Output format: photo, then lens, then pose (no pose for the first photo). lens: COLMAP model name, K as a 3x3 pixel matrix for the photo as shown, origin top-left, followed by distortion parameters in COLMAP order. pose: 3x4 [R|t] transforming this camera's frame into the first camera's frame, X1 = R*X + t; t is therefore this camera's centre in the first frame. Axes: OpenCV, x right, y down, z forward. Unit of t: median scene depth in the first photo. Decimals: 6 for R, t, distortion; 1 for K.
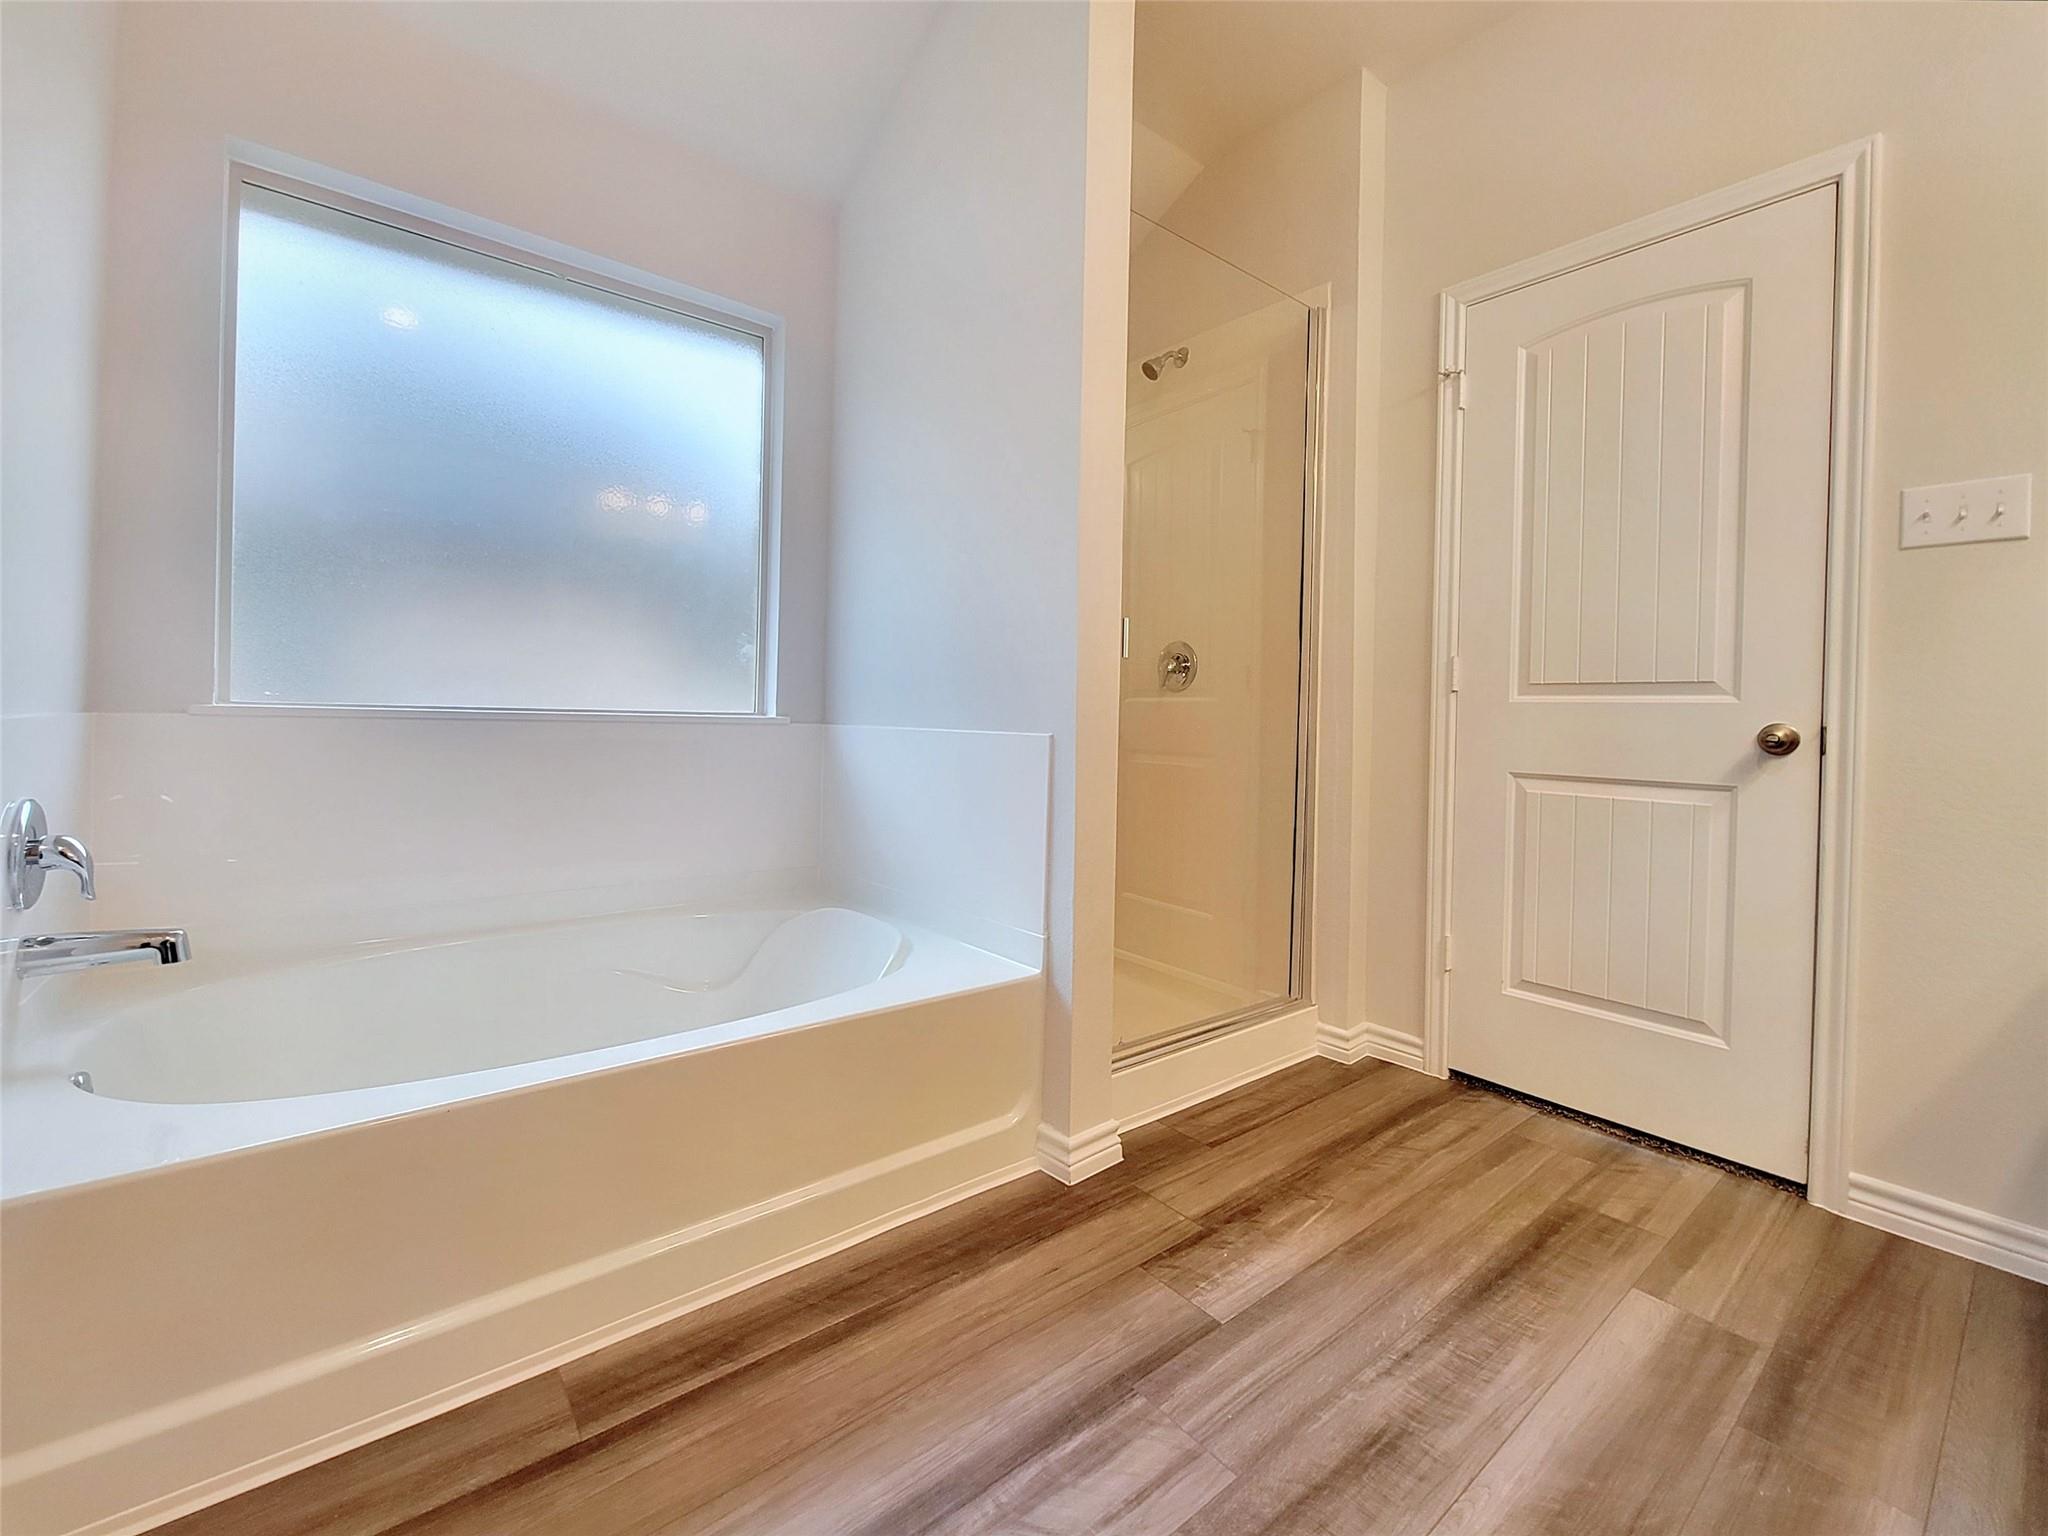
lens RADIAL K [[842.0, 0, 1033.0], [0, 842.0, 734.0], [0, 0, 1]] dist [-0.001835, -0.000294]
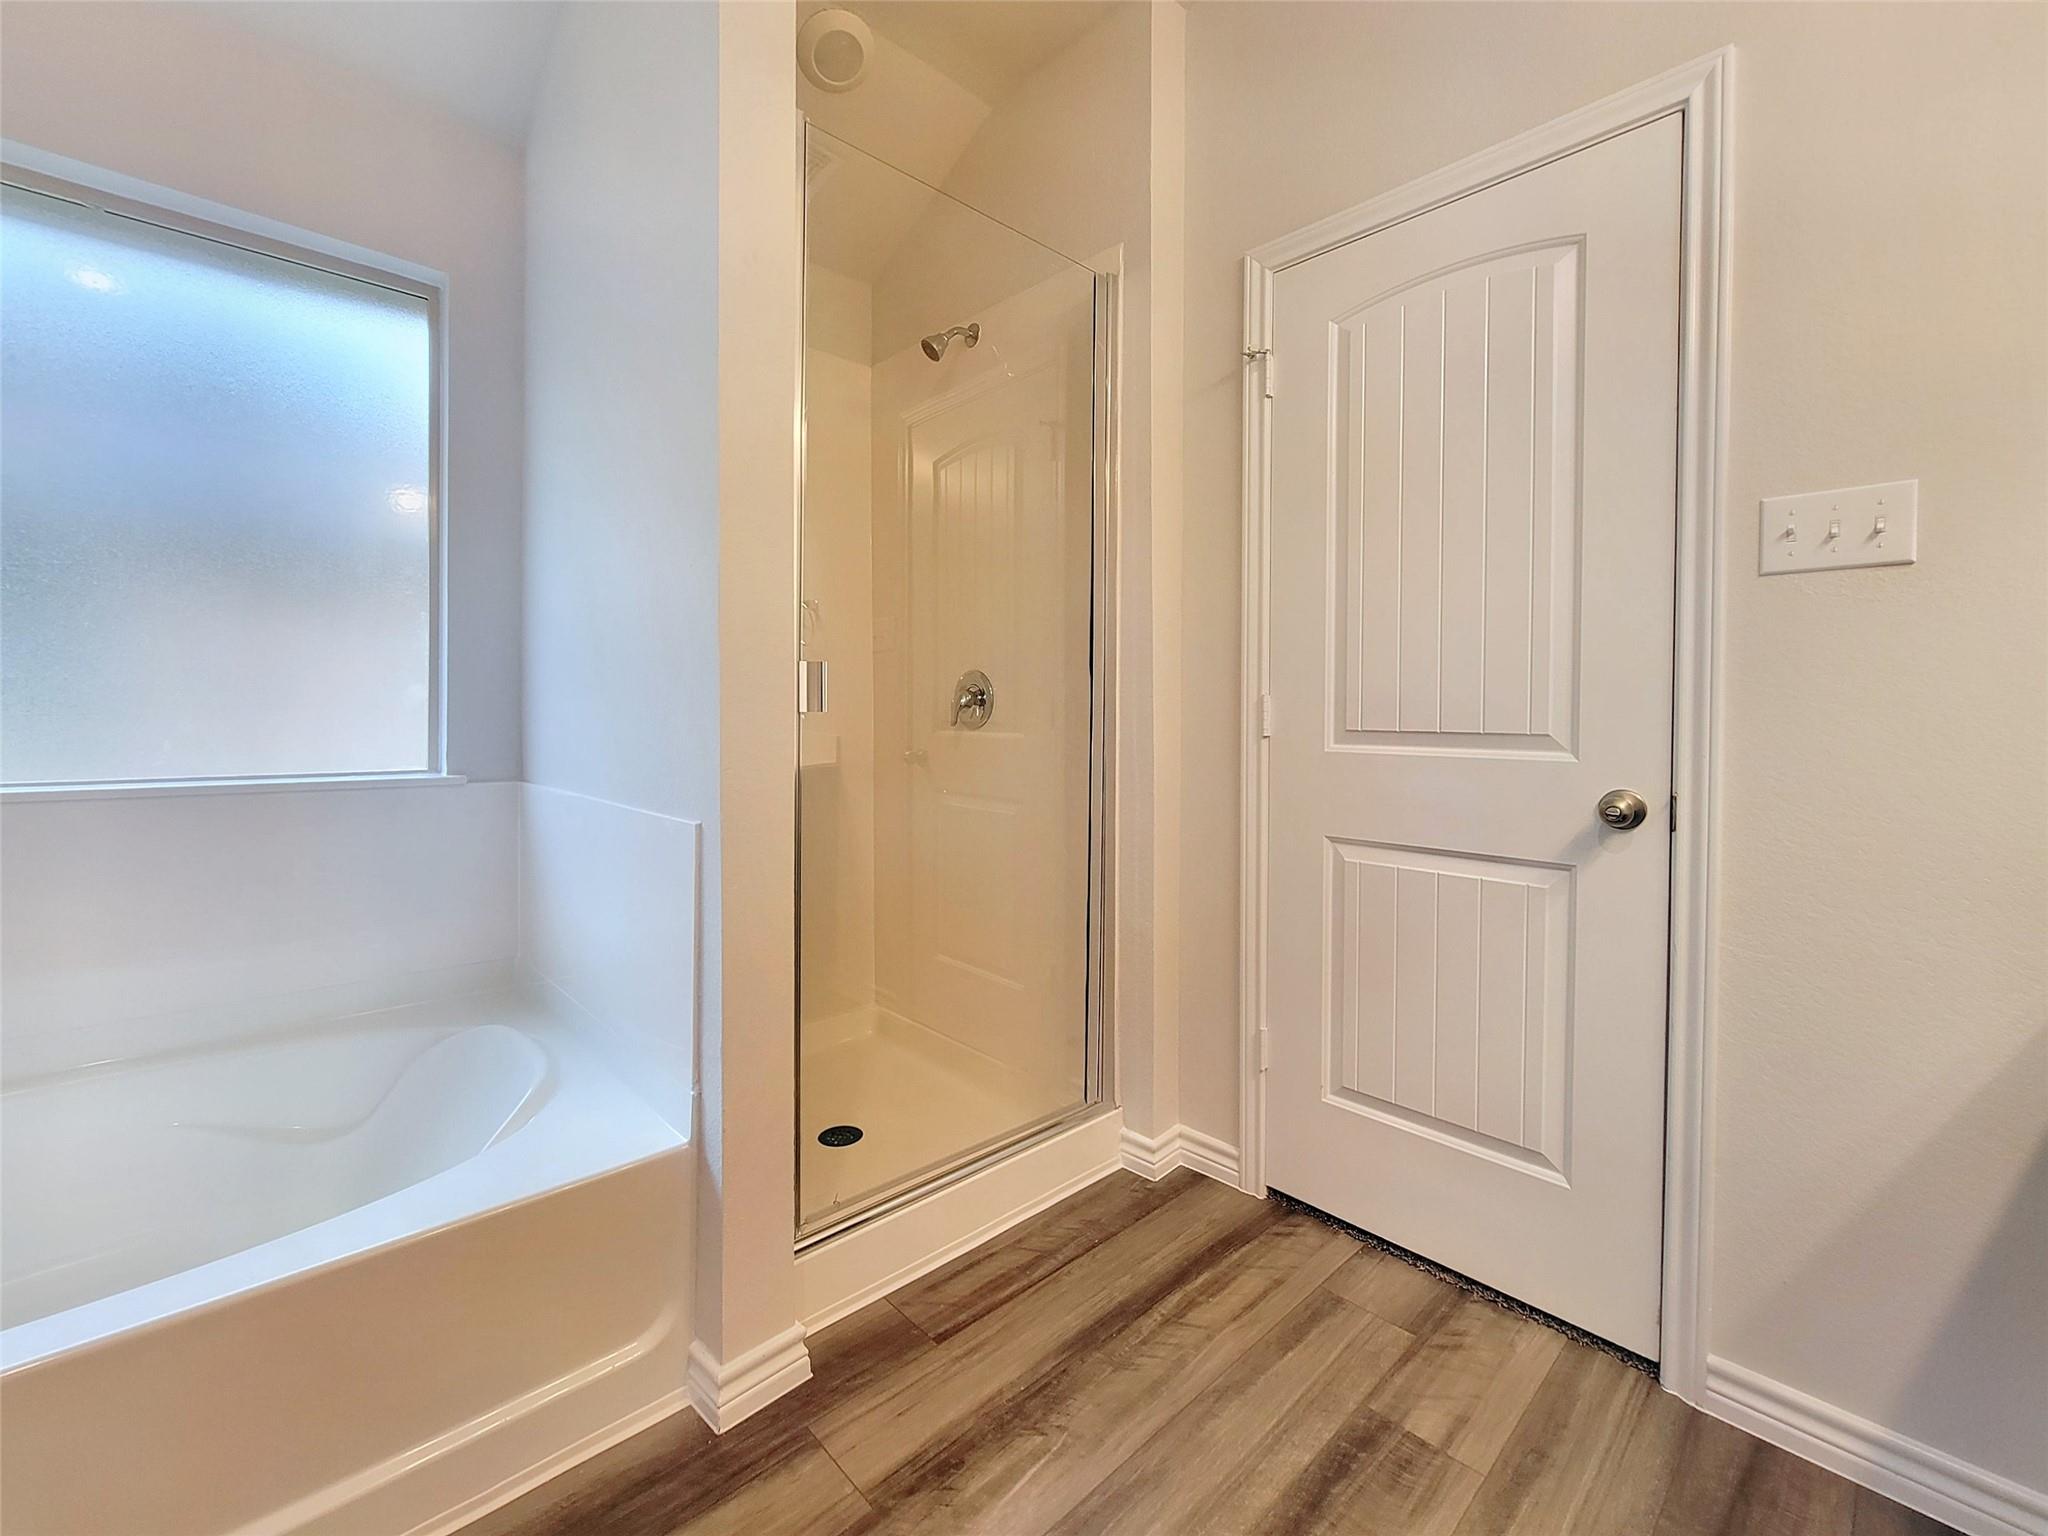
lens RADIAL K [[836.2, 0, 1028.0], [0, 836.2, 734.6], [0, 0, 1]] dist [-0.002550, 0.000013]
pose [[0.997602, -0.015869, 0.067367, 0.254638], [0.015382, 0.999852, 0.007740, -0.076183], [-0.067480, -0.006685, 0.997698, 0.230443]]
